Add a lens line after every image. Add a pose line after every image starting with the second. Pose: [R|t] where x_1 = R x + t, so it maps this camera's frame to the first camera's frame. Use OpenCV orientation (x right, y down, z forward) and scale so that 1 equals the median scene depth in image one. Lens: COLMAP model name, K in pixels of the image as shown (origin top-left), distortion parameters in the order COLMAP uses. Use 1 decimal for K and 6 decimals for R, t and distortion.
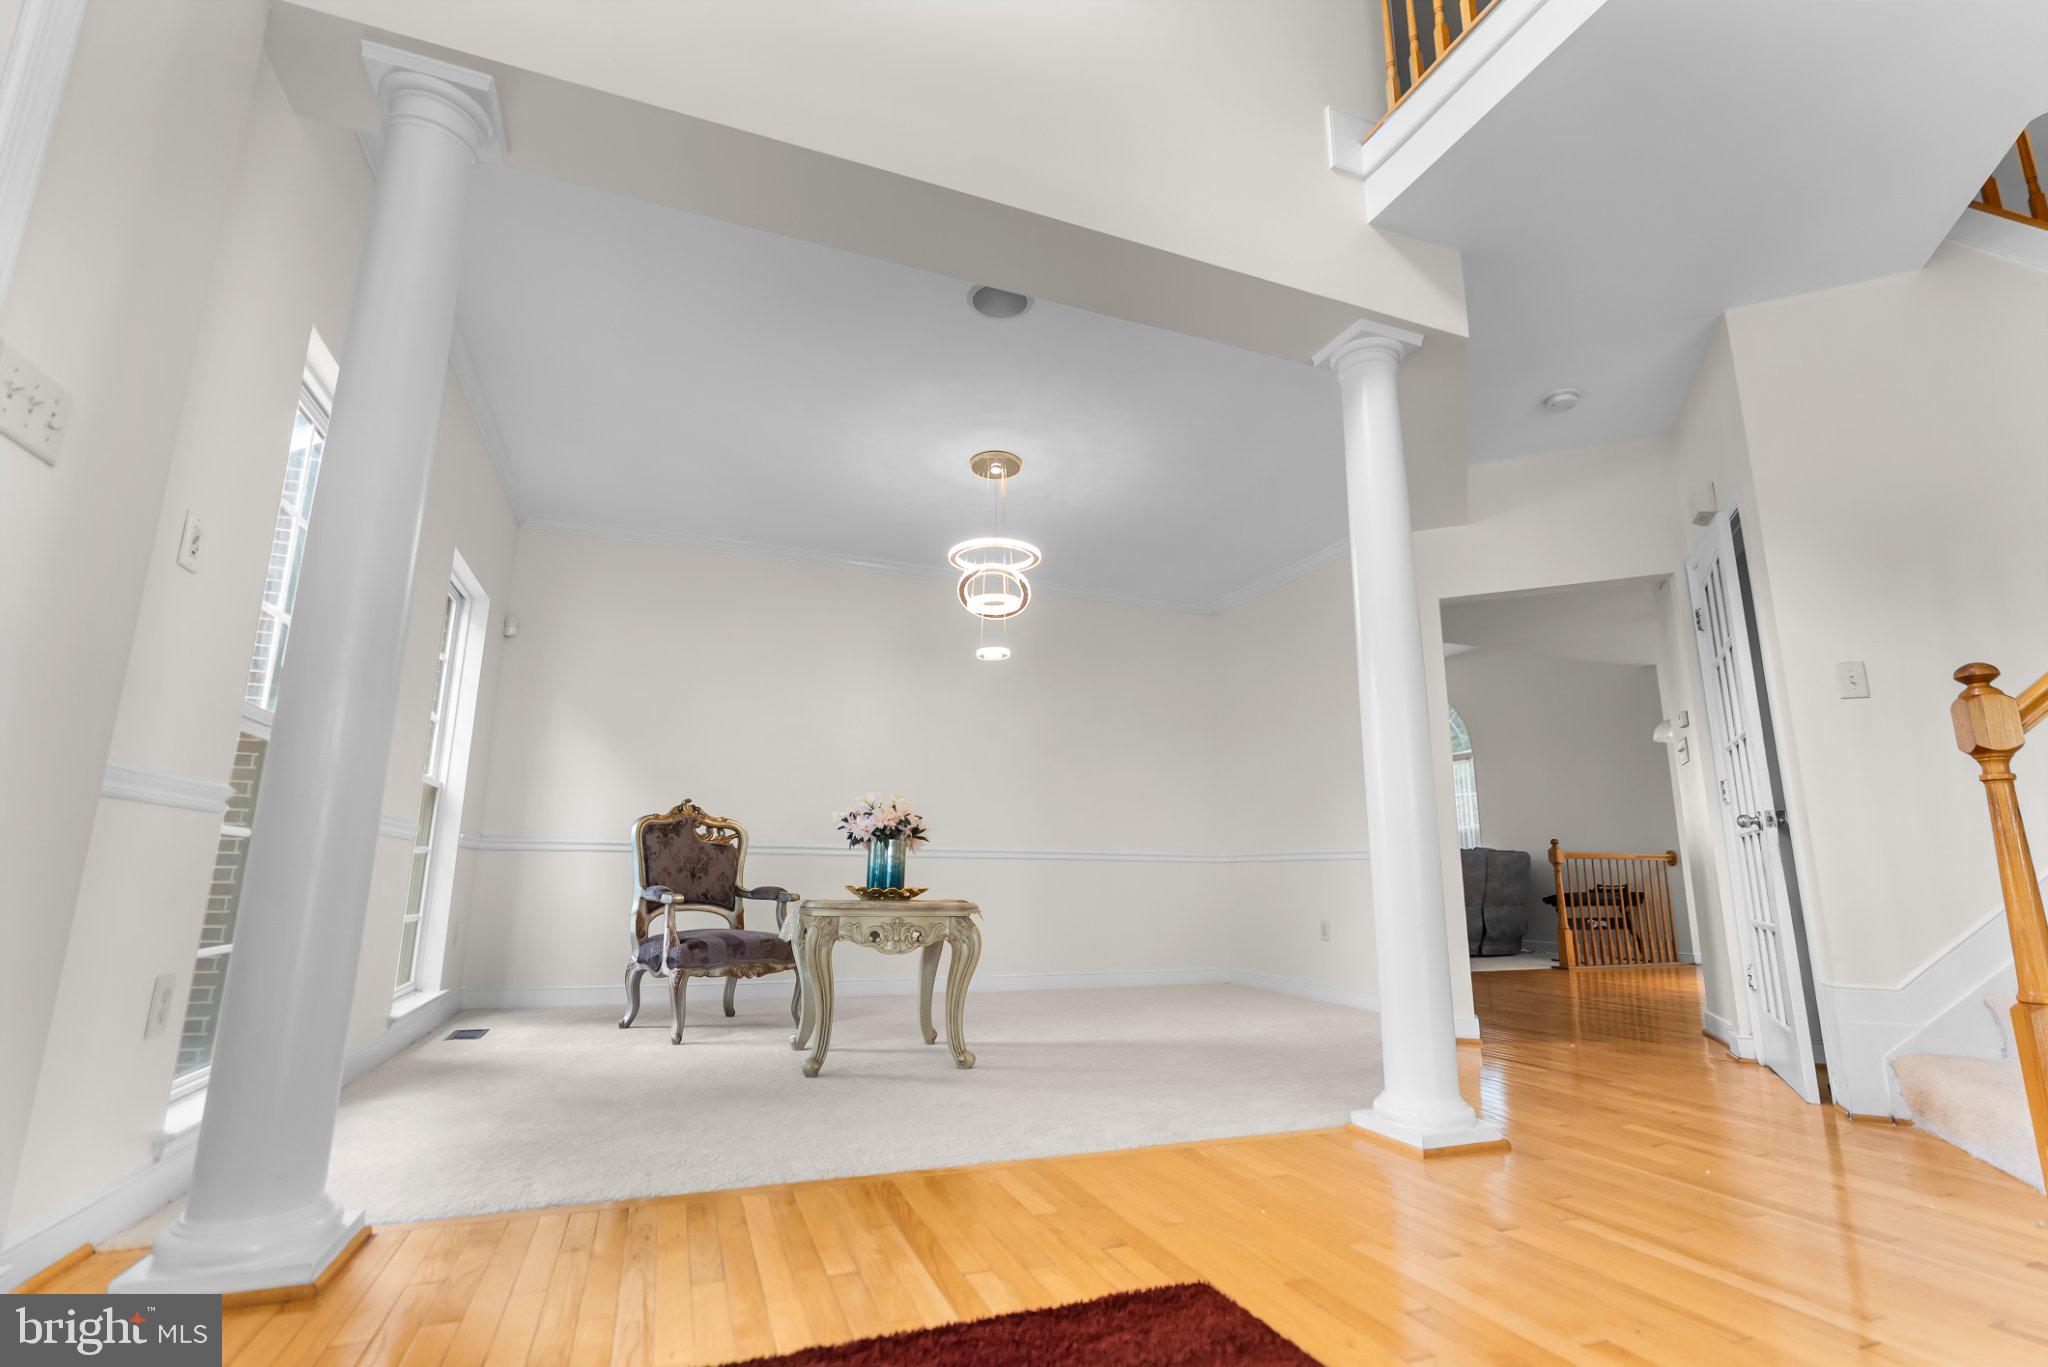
lens RADIAL K [[934.8, 0, 1024.0], [0, 934.8, 683.5], [0, 0, 1]] dist [0.000191, 0.000332]
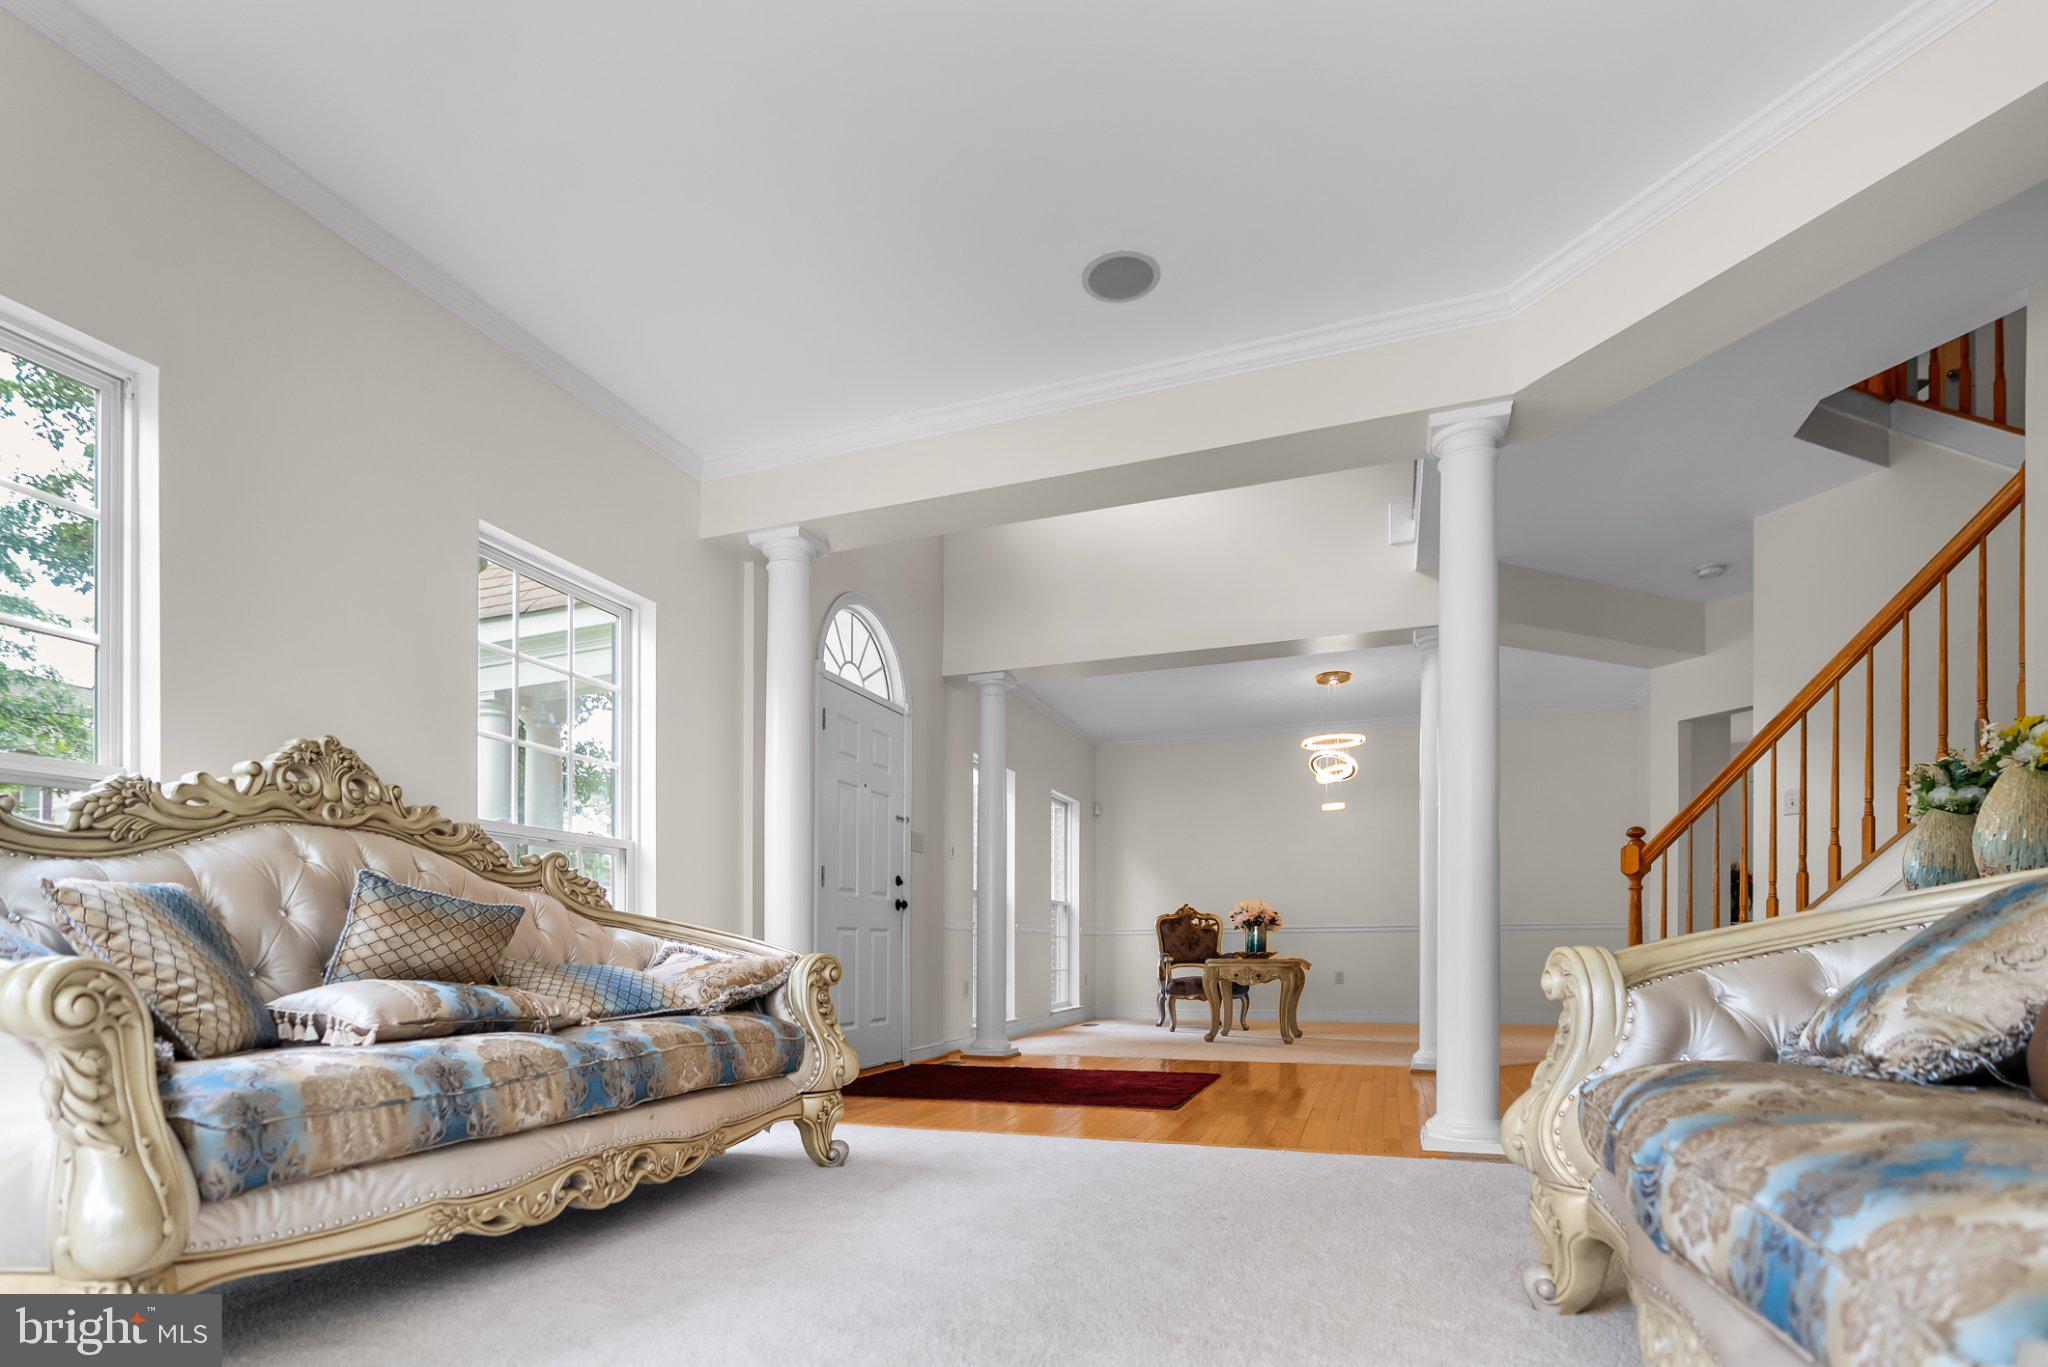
lens RADIAL K [[934.8, 0, 1024.0], [0, 934.8, 683.5], [0, 0, 1]] dist [0.000191, 0.000332]
pose [[0.761757, -0.188228, -0.619917, 0.748943], [0.142643, 0.982112, -0.122922, -0.146949], [0.631965, 0.005210, 0.774980, -0.750523]]
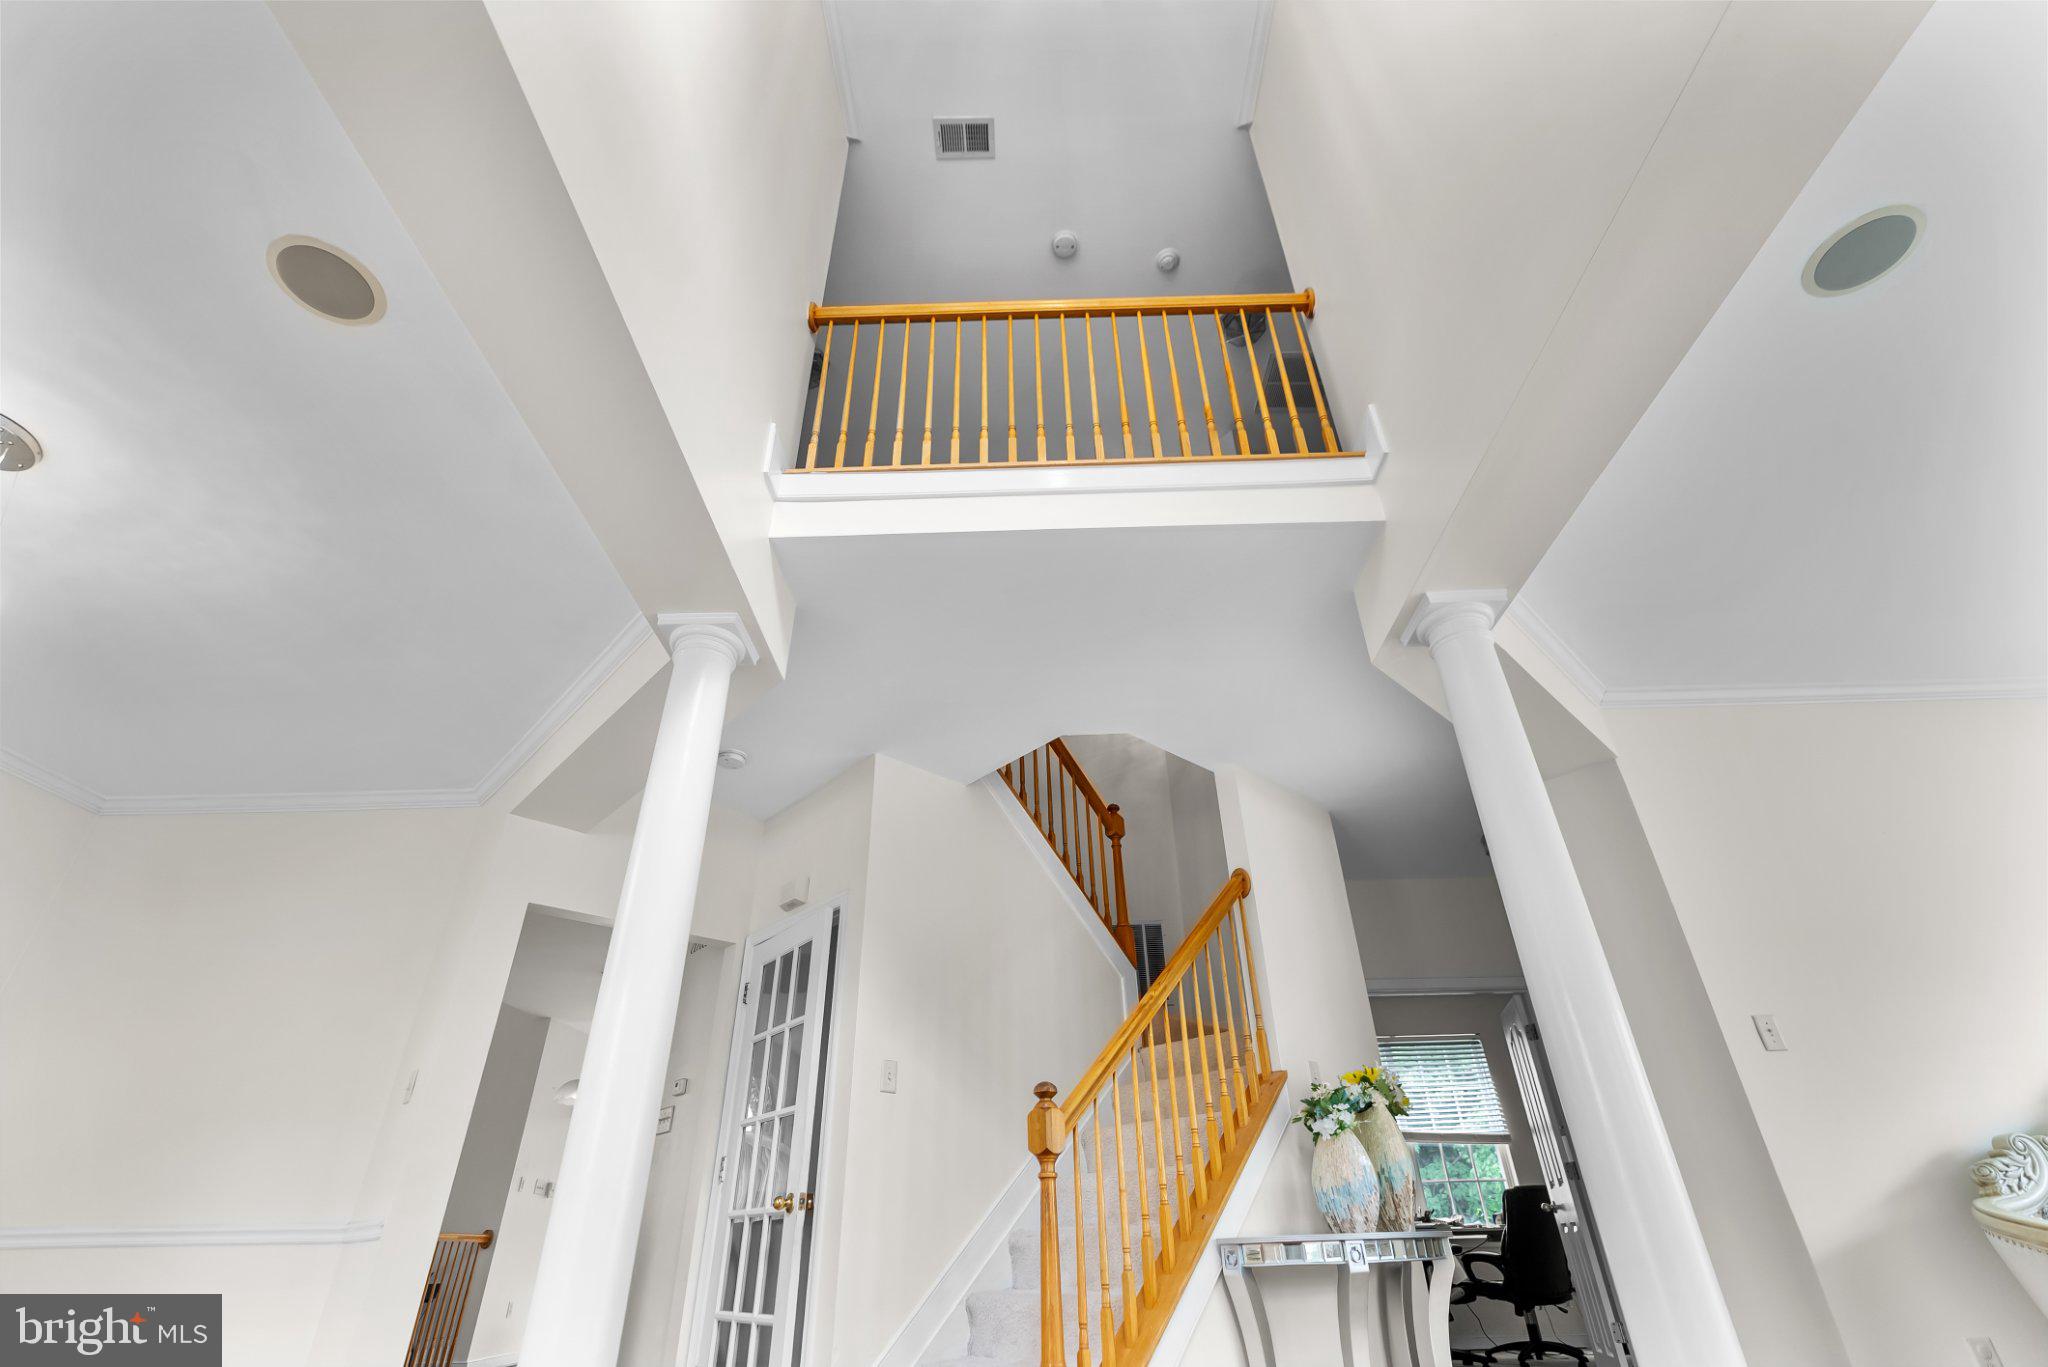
lens RADIAL K [[934.8, 0, 1024.0], [0, 934.8, 683.5], [0, 0, 1]] dist [0.000191, 0.000332]
pose [[0.383485, 0.477553, 0.790495, -0.207482], [-0.177587, 0.878090, -0.444320, 0.045993], [-0.906312, 0.030008, 0.421542, 0.247774]]
